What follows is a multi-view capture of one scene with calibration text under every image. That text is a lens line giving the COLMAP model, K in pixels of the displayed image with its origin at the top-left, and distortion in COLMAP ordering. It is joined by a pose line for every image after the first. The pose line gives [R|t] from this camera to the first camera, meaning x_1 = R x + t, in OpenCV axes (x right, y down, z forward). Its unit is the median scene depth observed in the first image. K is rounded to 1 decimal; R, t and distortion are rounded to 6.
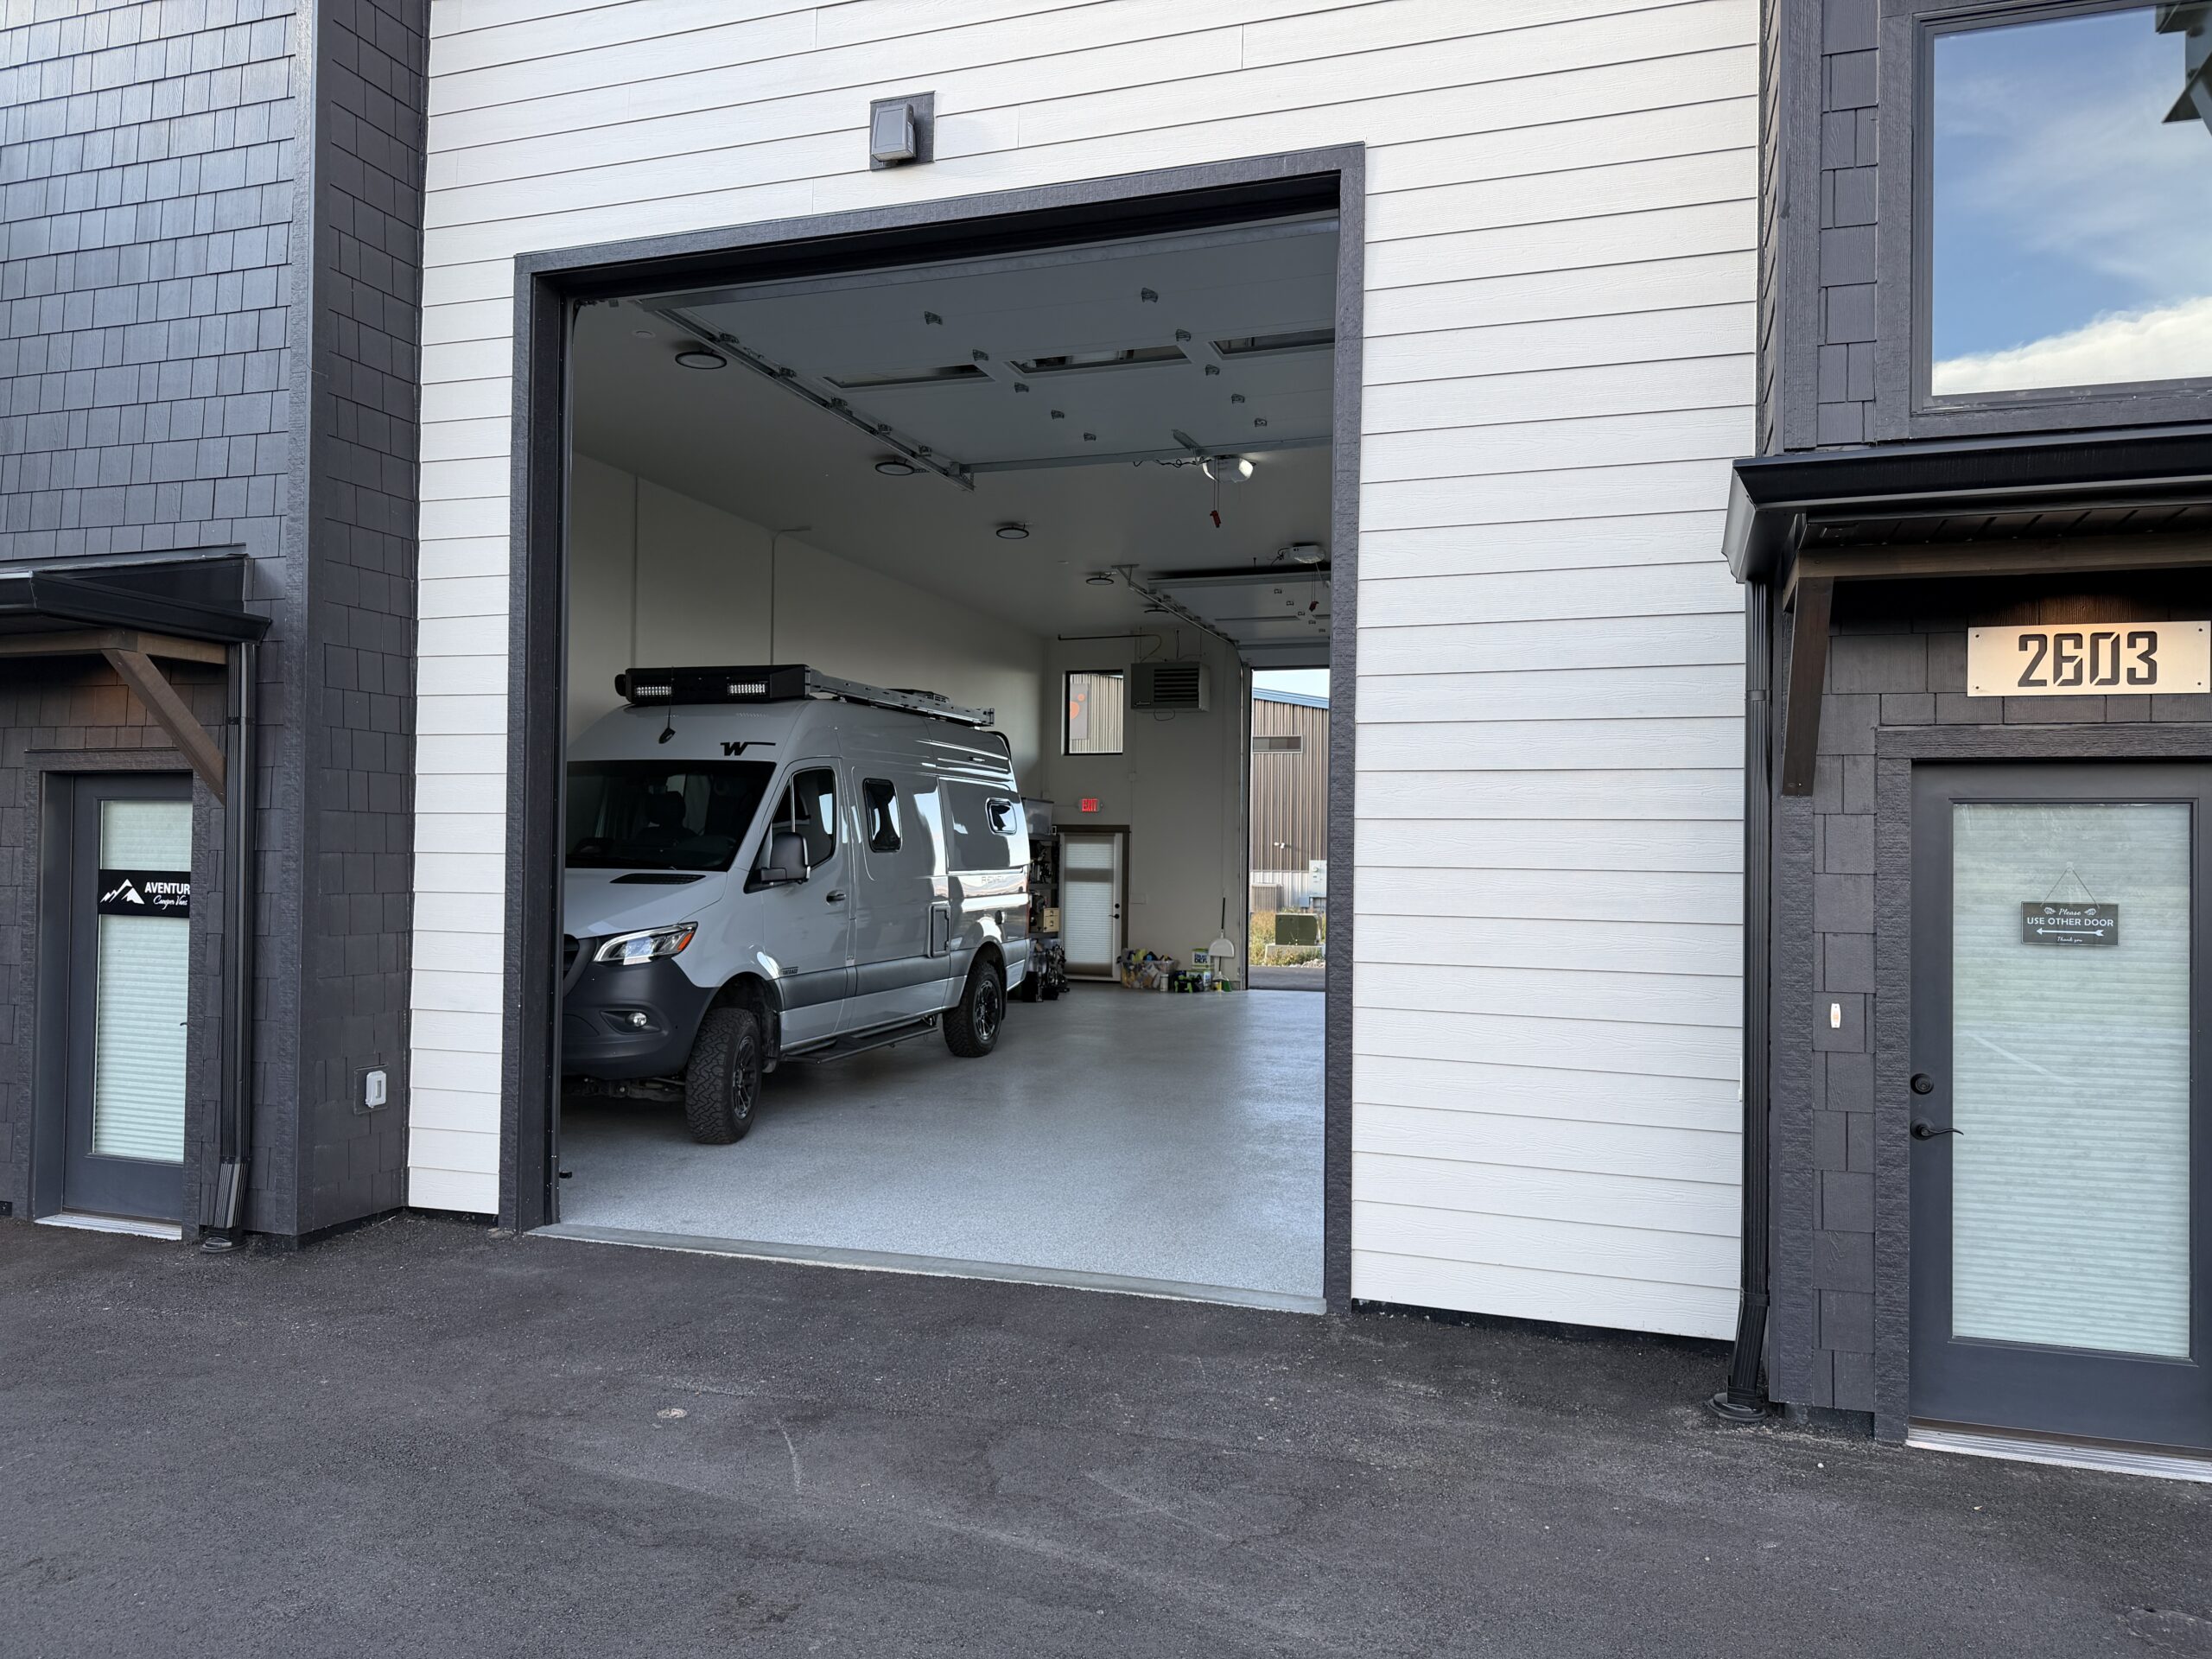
lens RADIAL K [[1566.1, 0, 1106.0], [0, 1566.1, 829.5], [0, 0, 1]] dist [0.003047, -0.001571]
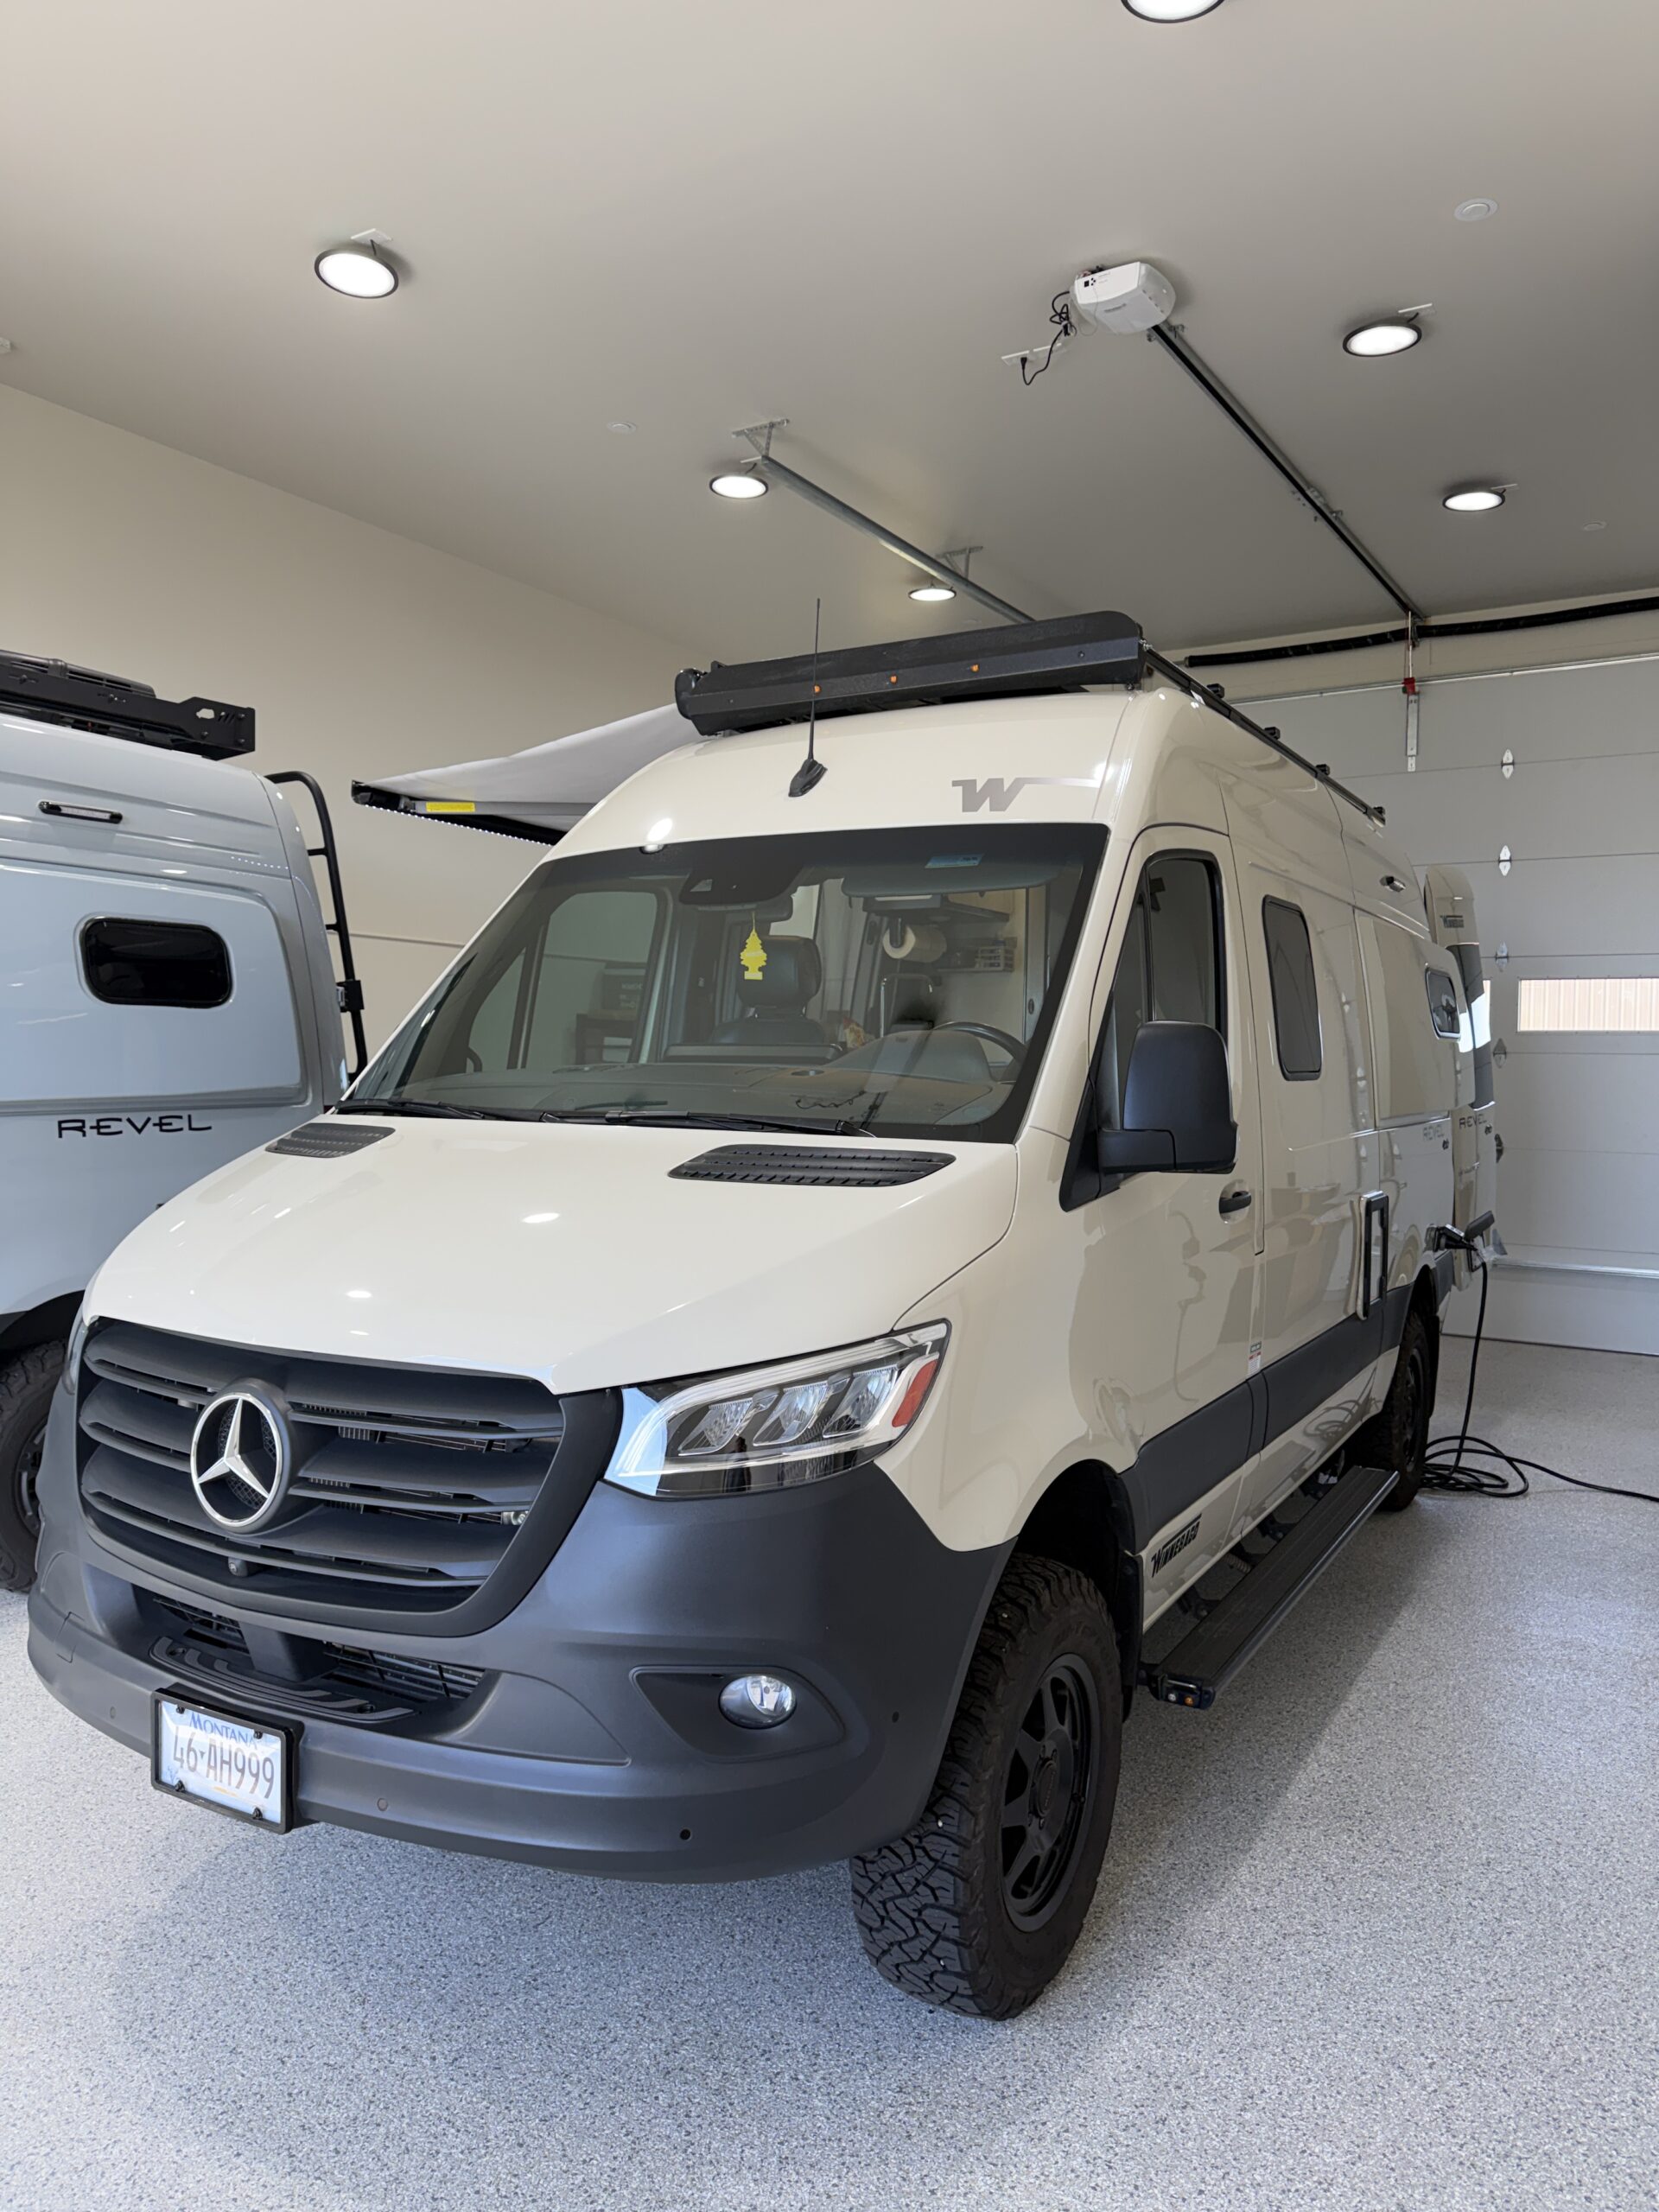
lens RADIAL K [[1566.1, 0, 829.5], [0, 1566.1, 1106.0], [0, 0, 1]] dist [0.003047, -0.001571]
pose [[0.976454, 0.003680, -0.215693, -0.207266], [0.003071, 0.999516, 0.030957, 0.010954], [0.215702, -0.030890, 0.975970, 0.672193]]
